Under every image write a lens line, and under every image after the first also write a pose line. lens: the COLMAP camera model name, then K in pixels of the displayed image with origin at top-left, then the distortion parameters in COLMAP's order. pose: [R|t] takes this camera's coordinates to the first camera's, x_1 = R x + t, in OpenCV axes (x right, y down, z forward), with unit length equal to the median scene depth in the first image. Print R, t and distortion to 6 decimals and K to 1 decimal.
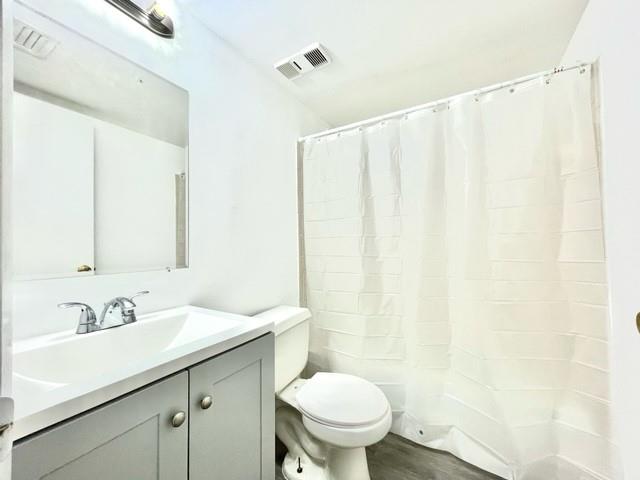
lens RADIAL K [[257.2, 0, 318.8], [0, 257.2, 245.8], [0, 0, 1]] dist [-0.002299, 0.001595]
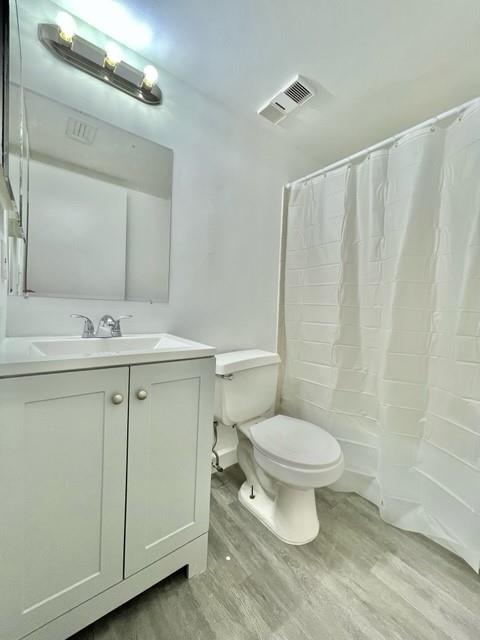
lens RADIAL K [[257.2, 0, 240.8], [0, 257.2, 319.7], [0, 0, 1]] dist [-0.002299, 0.001595]
pose [[0.930923, 0.067544, -0.358917, 0.204973], [-0.049249, 0.996990, 0.059885, 0.064475], [0.361881, -0.038072, 0.931447, 0.004110]]
